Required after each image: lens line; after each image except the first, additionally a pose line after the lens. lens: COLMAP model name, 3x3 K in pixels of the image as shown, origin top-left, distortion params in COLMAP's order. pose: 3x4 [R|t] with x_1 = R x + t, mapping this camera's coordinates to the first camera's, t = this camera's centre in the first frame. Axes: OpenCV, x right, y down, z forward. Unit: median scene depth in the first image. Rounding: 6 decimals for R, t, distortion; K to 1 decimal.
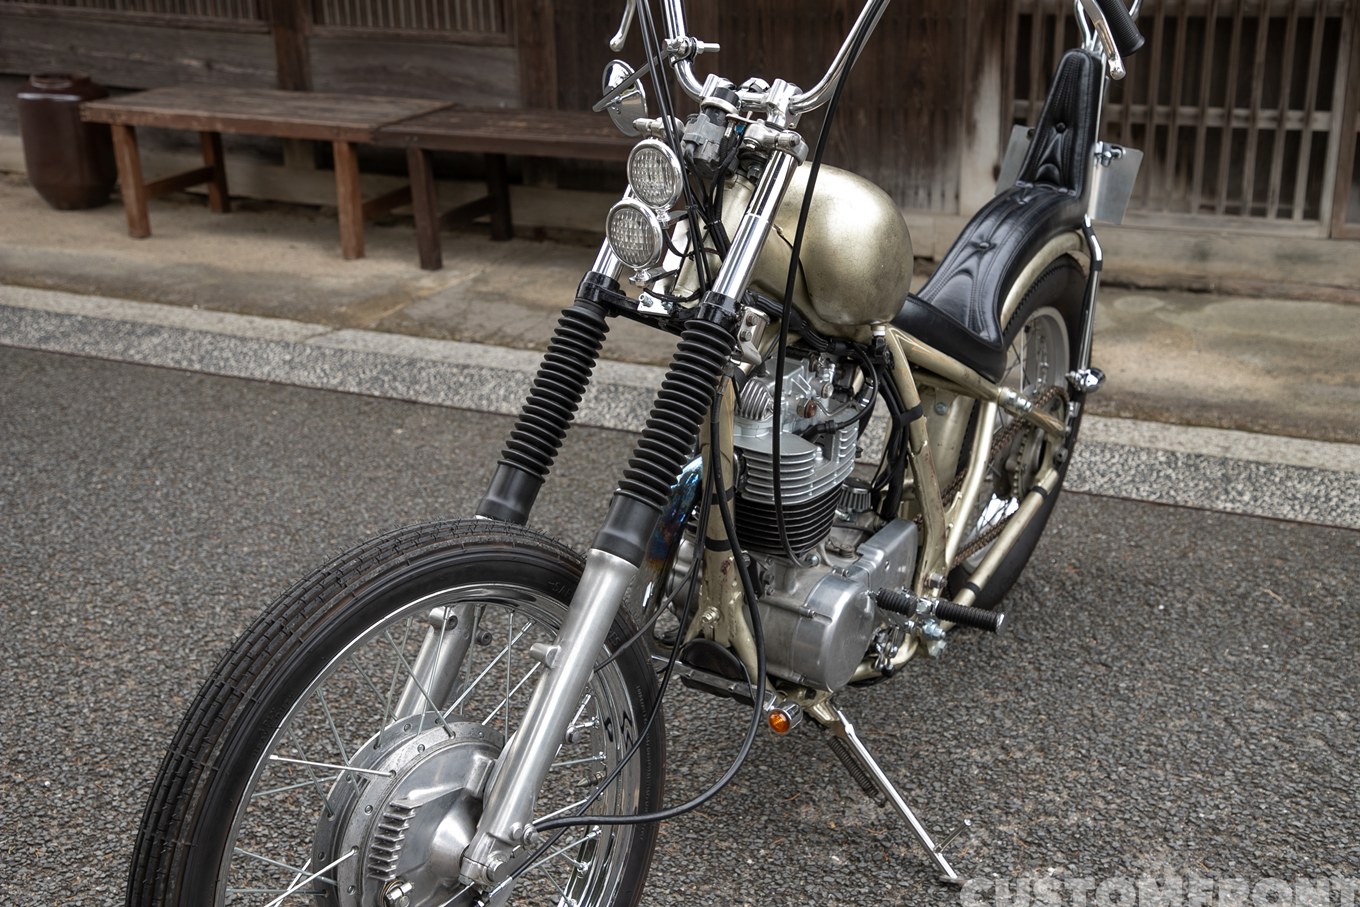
lens RADIAL K [[1861.0, 0, 680.0], [0, 1861.0, 453.5], [0, 0, 1]] dist [0.190230, -0.017455]
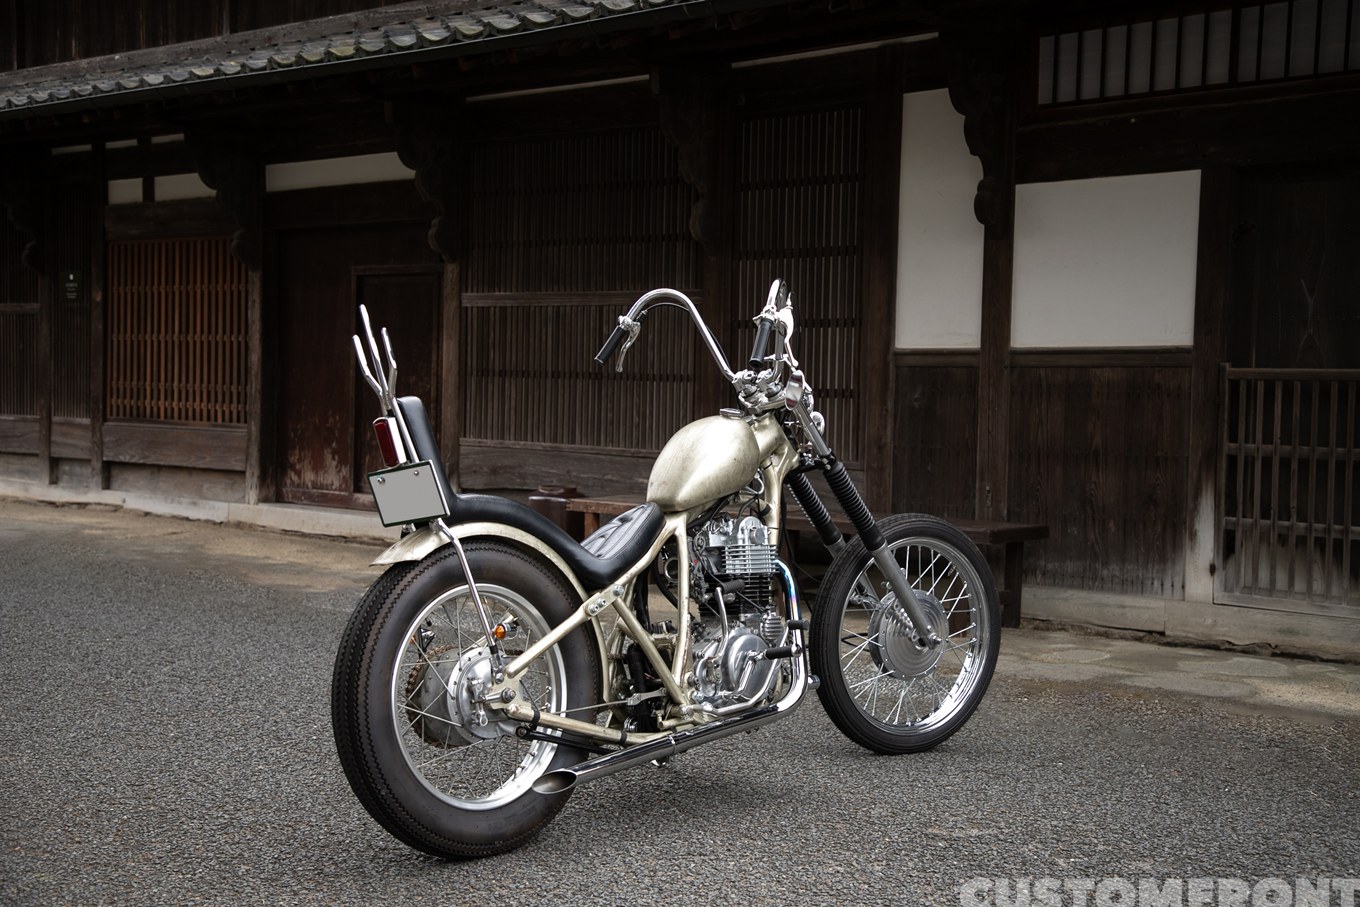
lens RADIAL K [[1719.3, 0, 680.0], [0, 1719.3, 453.5], [0, 0, 1]] dist [0.156468, 0.034141]
pose [[0.969496, 0.047548, -0.240452, 0.094792], [-0.112920, 0.957341, -0.265983, 0.139256], [0.217548, 0.285022, 0.933507, -0.248524]]
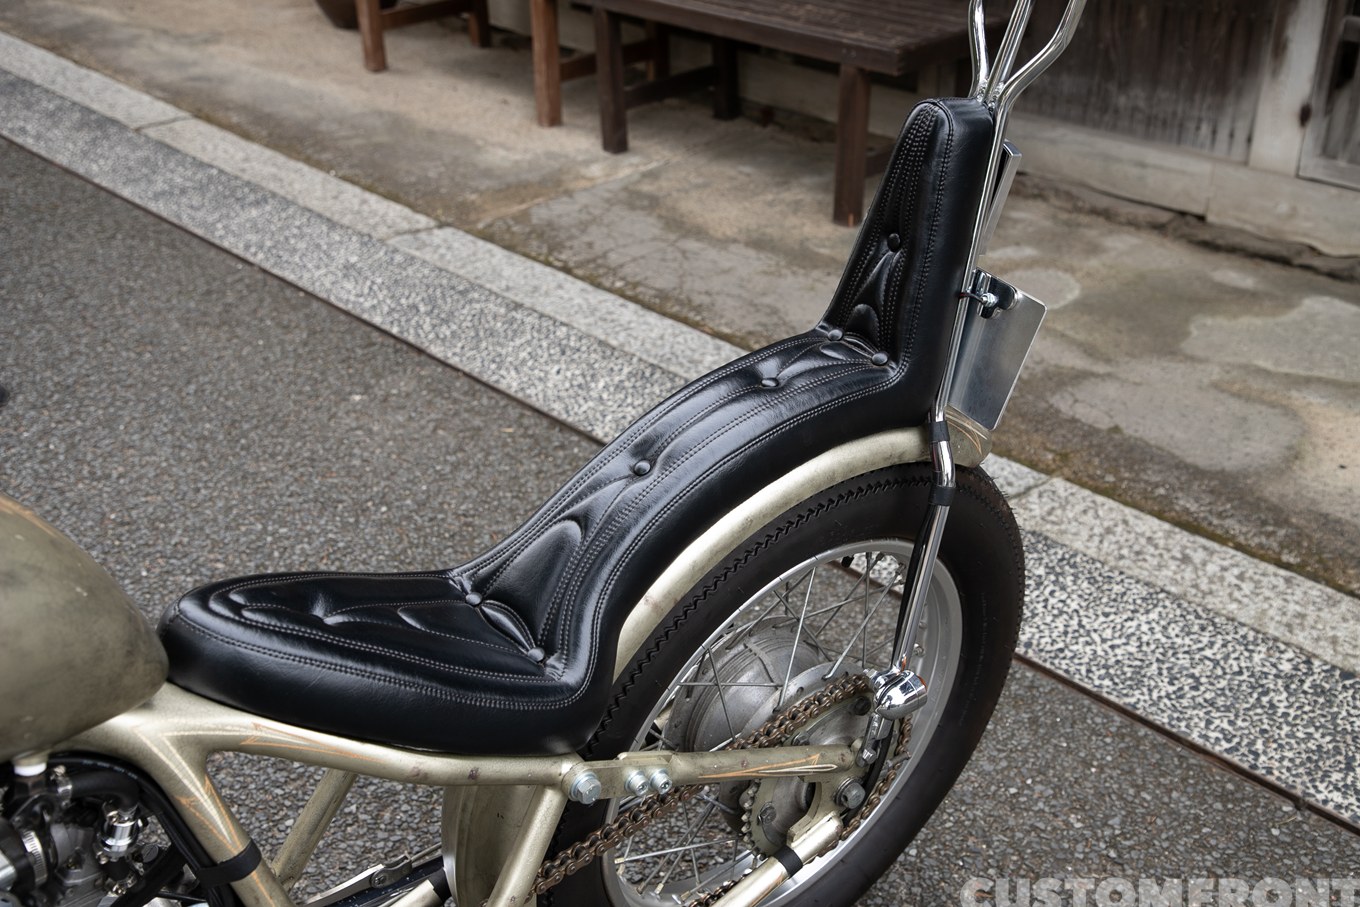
lens RADIAL K [[1674.2, 0, 681.5], [0, 1674.2, 441.0], [0, 0, 1]] dist [0.133528, 0.053245]
pose [[0.936341, 0.169072, -0.307703, 0.164916], [-0.123598, 0.979046, 0.161843, -0.101932], [0.328618, -0.113509, 0.937617, 0.283263]]
